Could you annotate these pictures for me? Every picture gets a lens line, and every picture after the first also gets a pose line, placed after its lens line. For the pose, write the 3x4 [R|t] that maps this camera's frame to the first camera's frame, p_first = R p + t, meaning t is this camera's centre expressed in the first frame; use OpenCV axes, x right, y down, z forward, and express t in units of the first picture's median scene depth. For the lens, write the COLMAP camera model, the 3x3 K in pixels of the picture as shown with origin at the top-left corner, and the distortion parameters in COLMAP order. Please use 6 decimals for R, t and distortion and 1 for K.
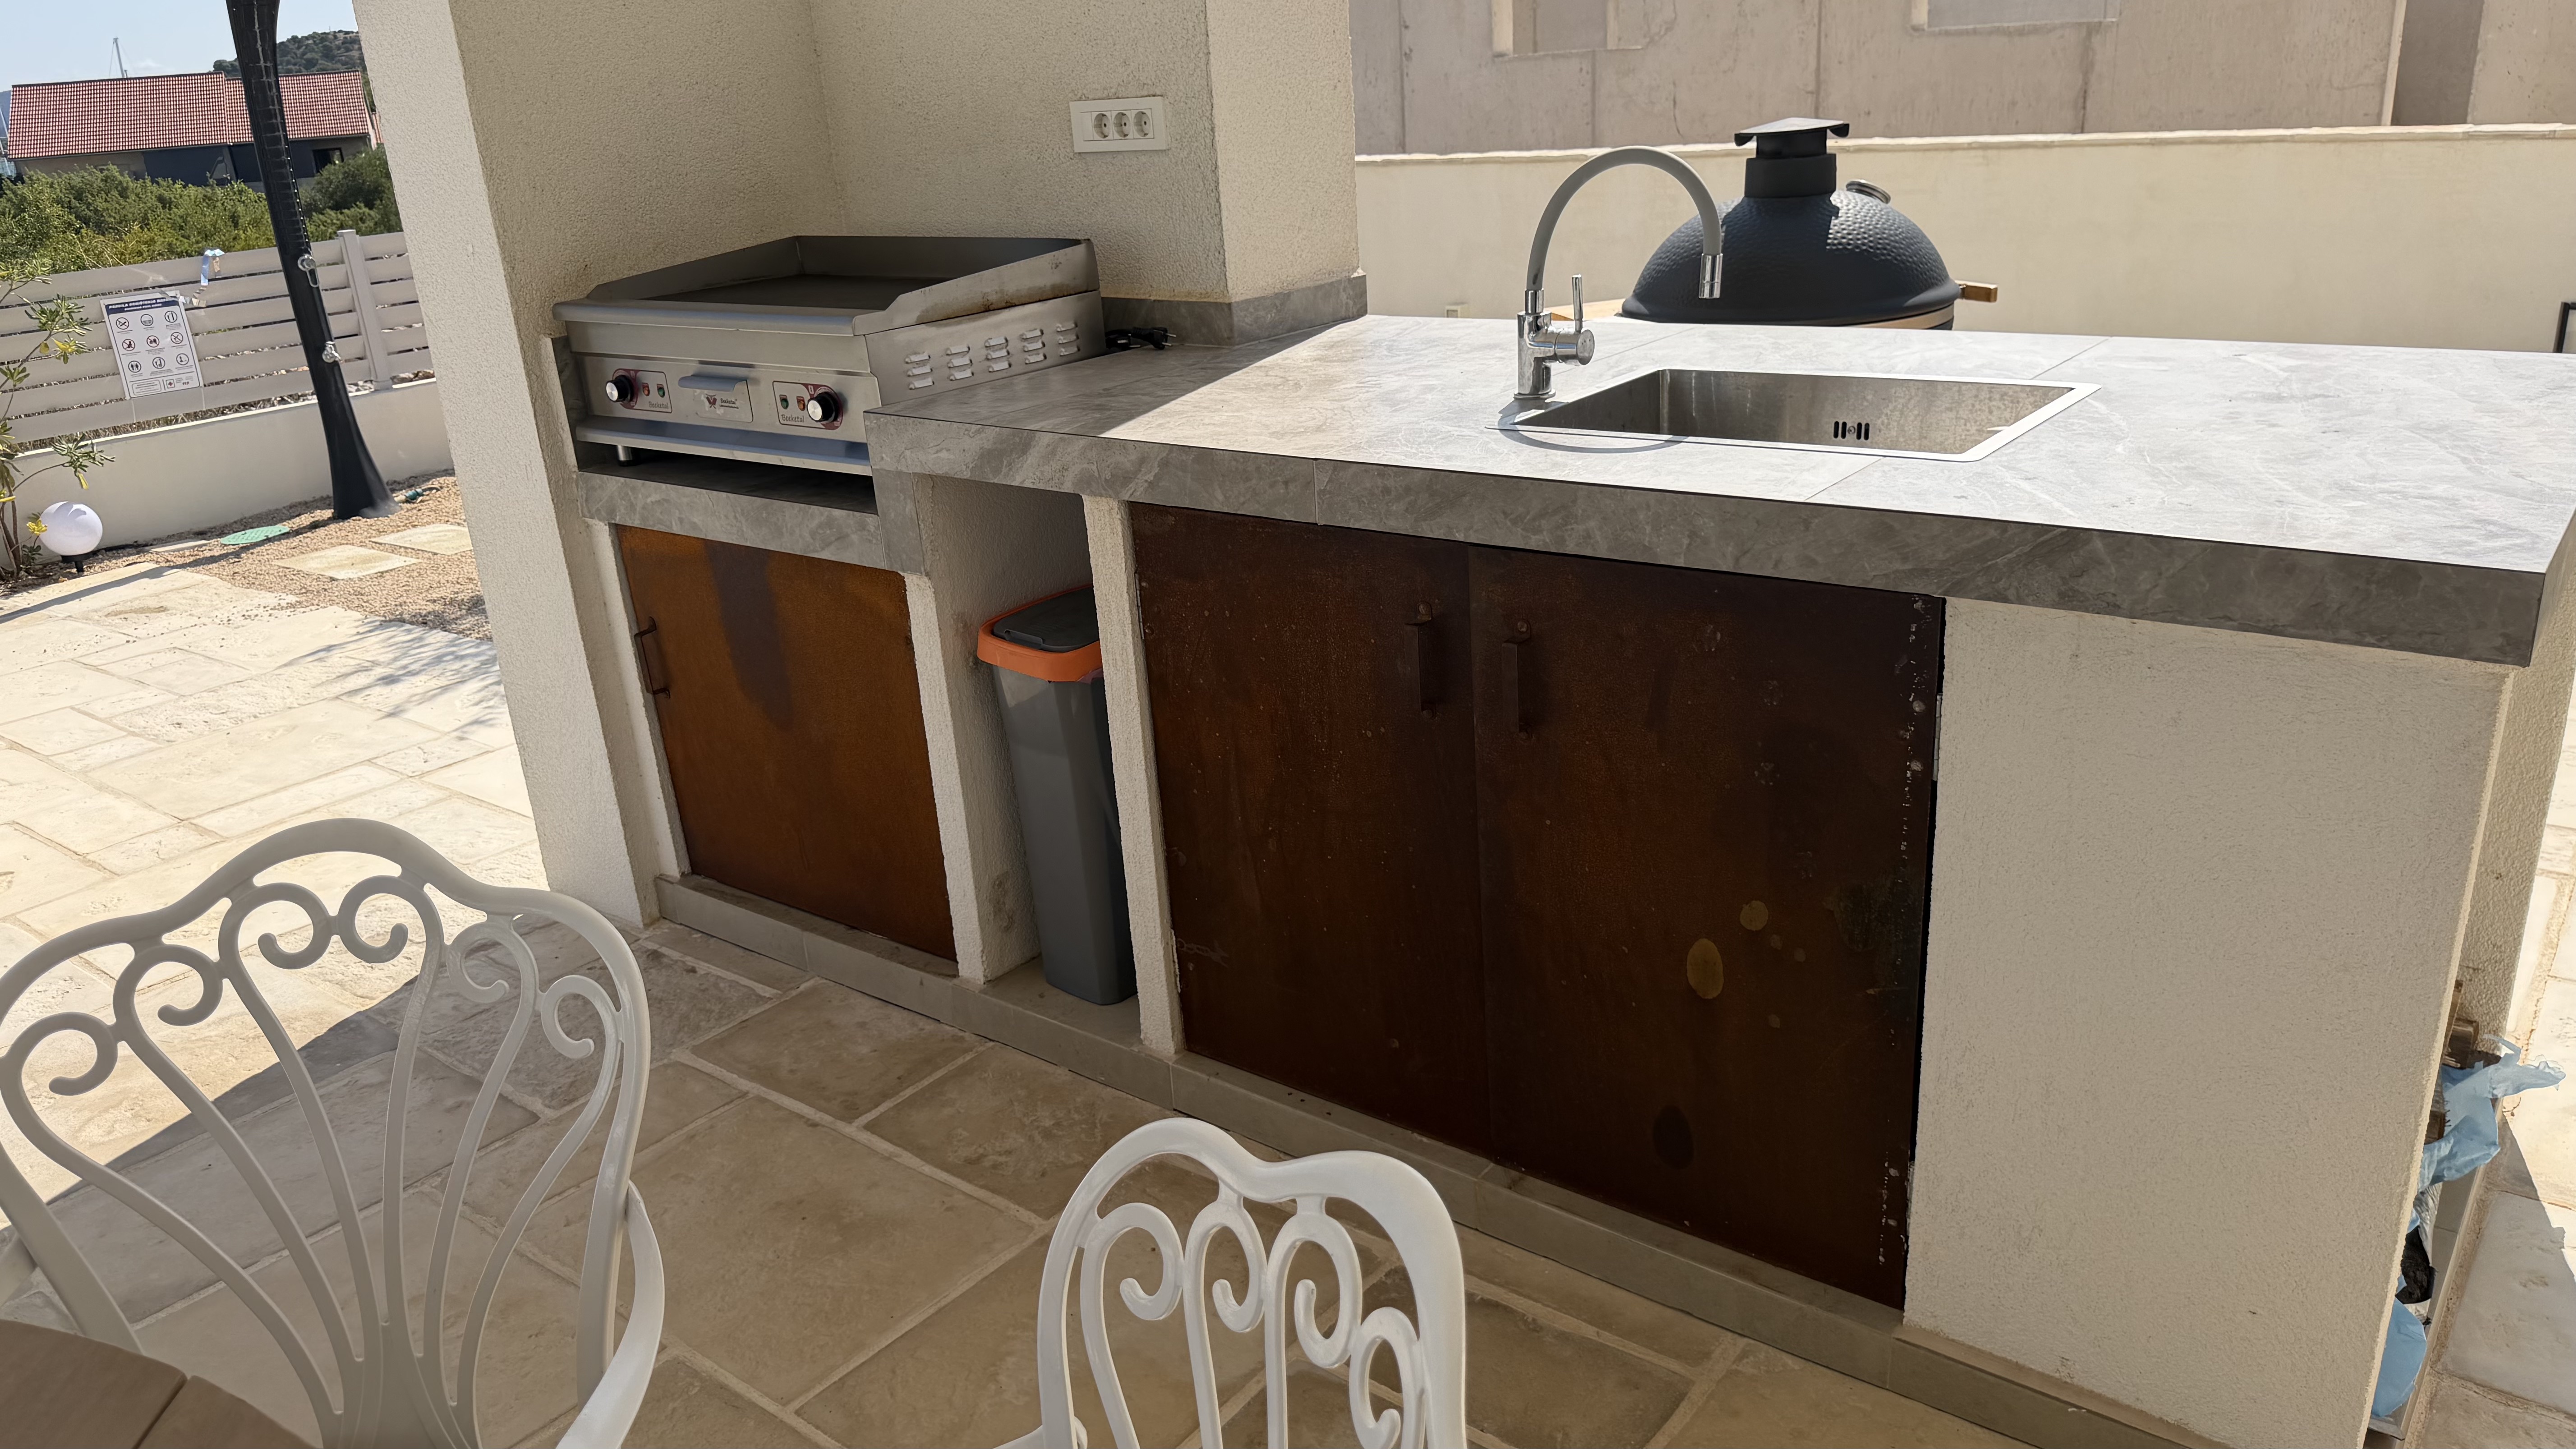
lens RADIAL K [[1798.7, 0, 1278.9], [0, 1798.7, 729.5], [0, 0, 1]] dist [0.006749, -0.017877]
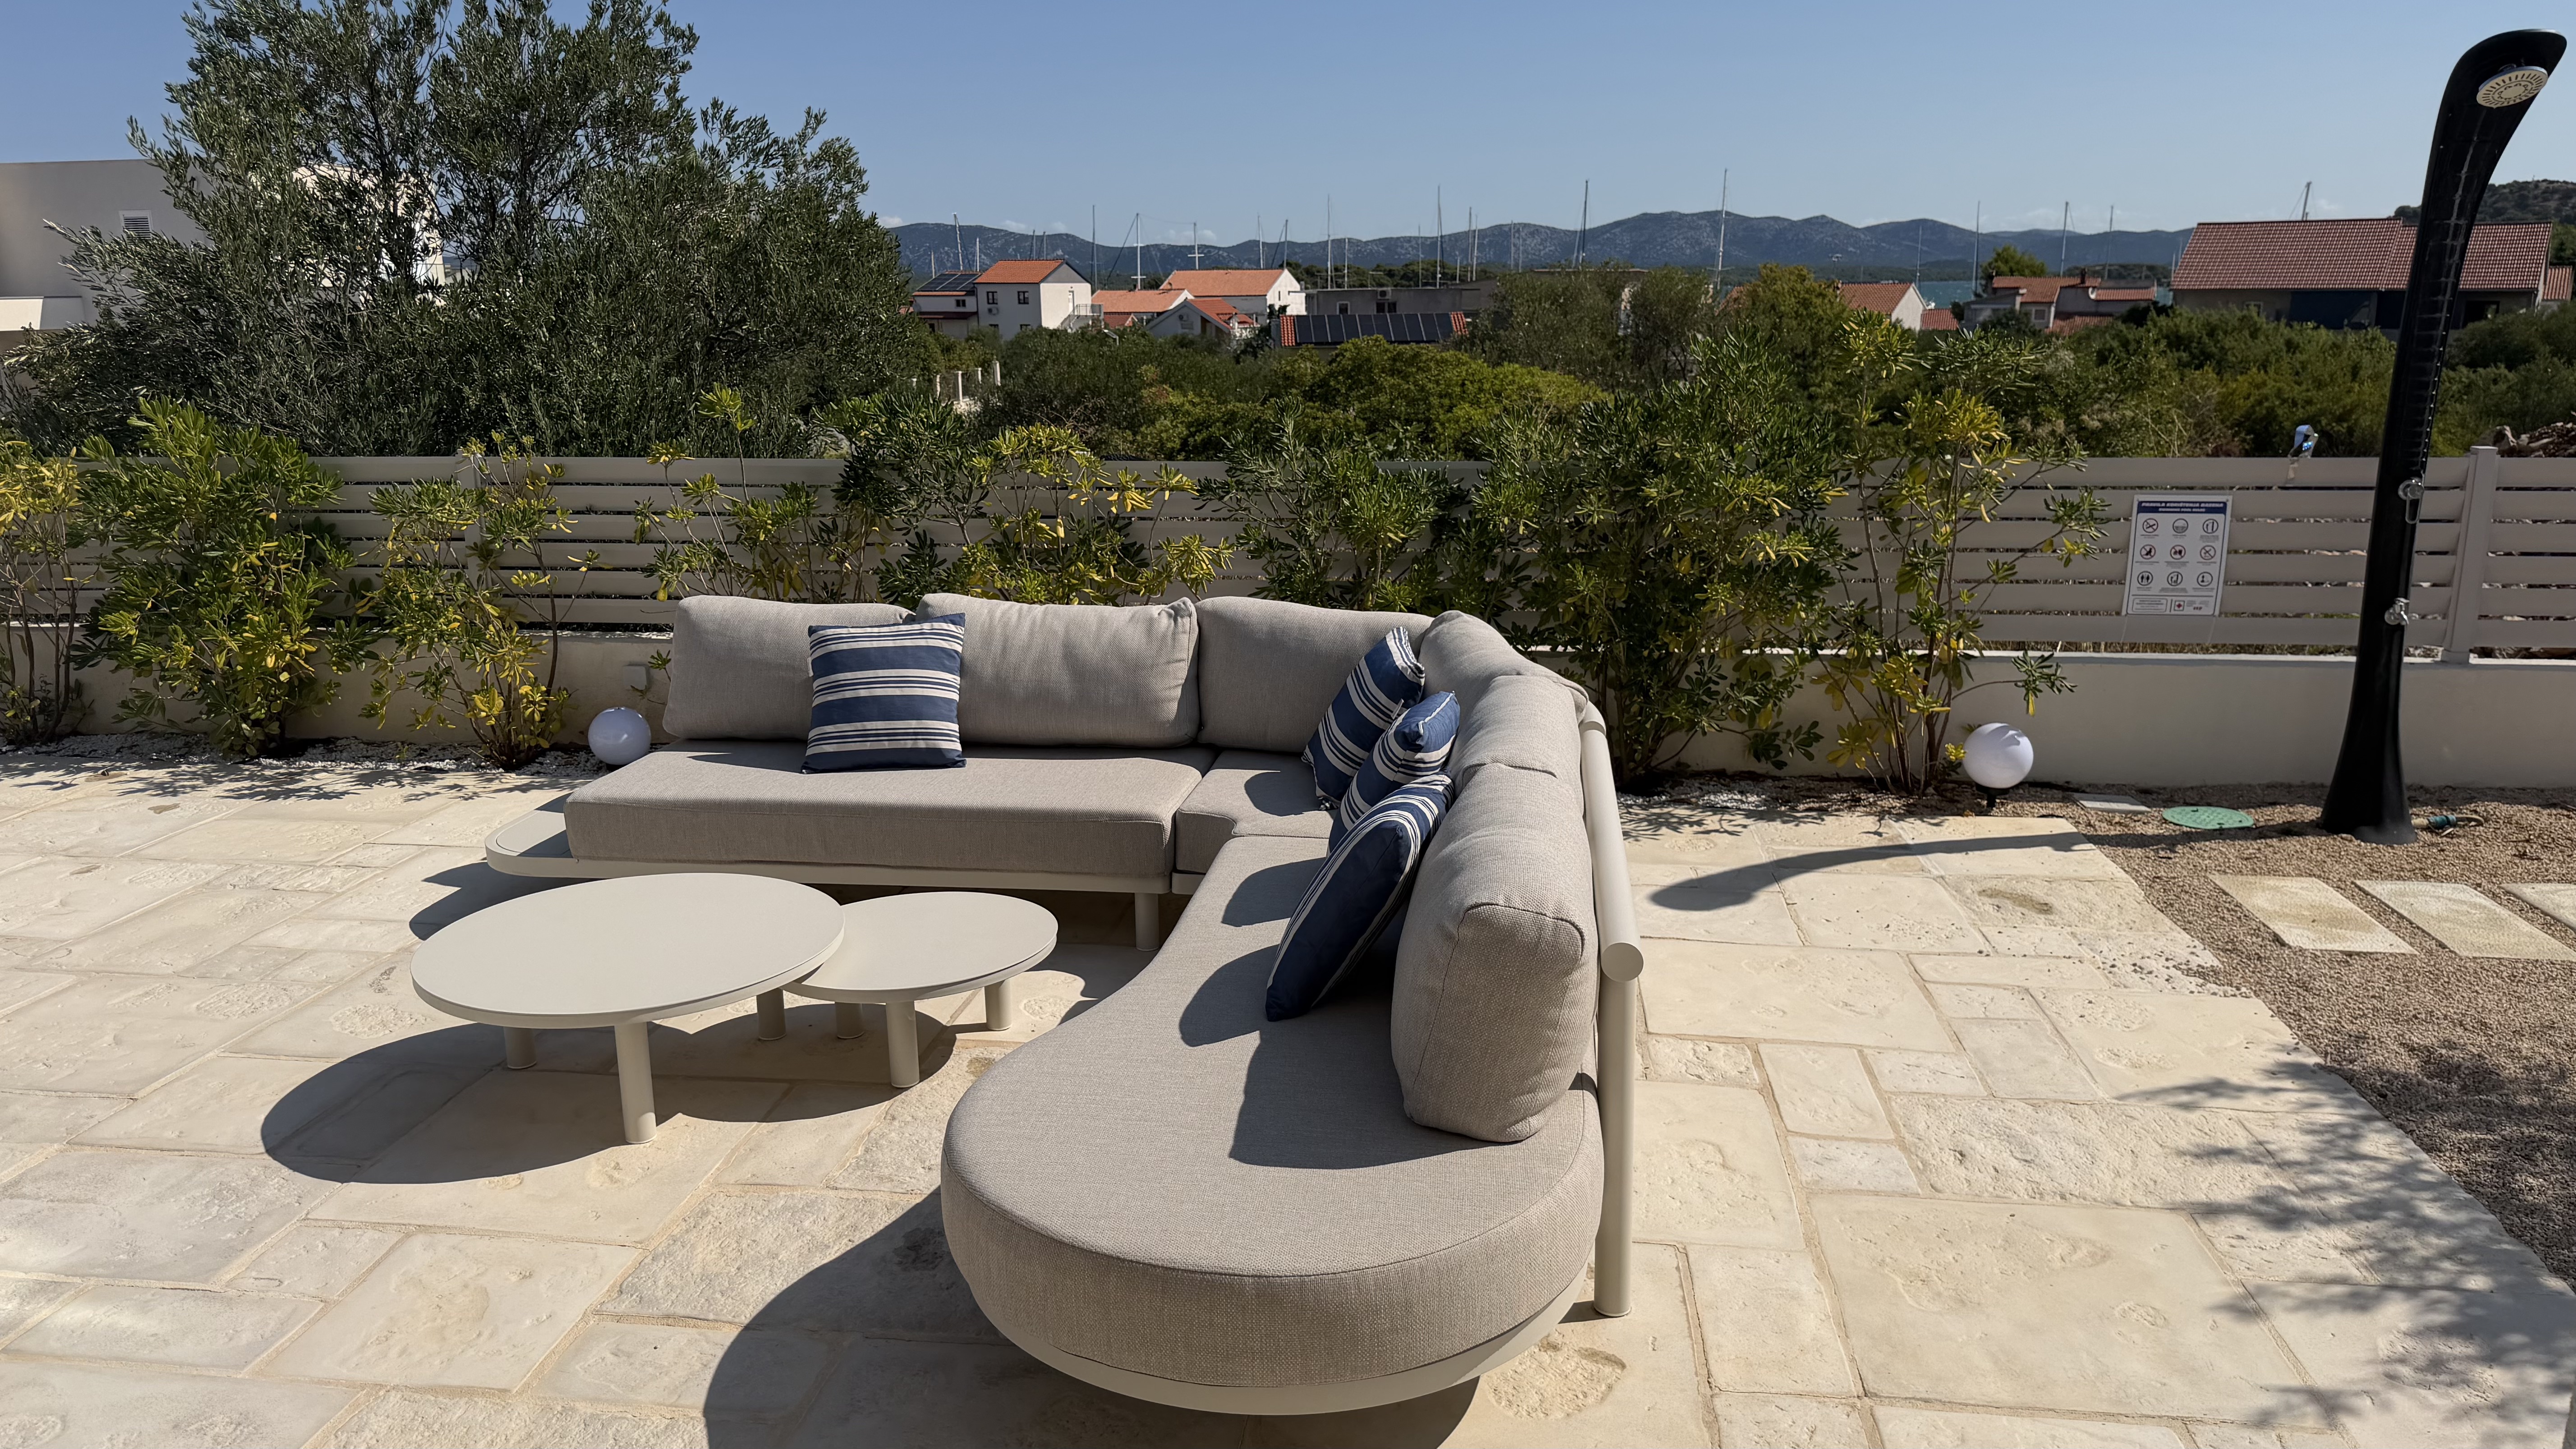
lens RADIAL K [[1798.7, 0, 1271.3], [0, 1798.7, 725.4], [0, 0, 1]] dist [0.006749, -0.017877]
pose [[0.498312, 0.258596, -0.827534, -0.146316], [-0.319672, 0.942035, 0.101881, -0.096416], [0.805913, 0.213770, 0.552093, 0.251802]]
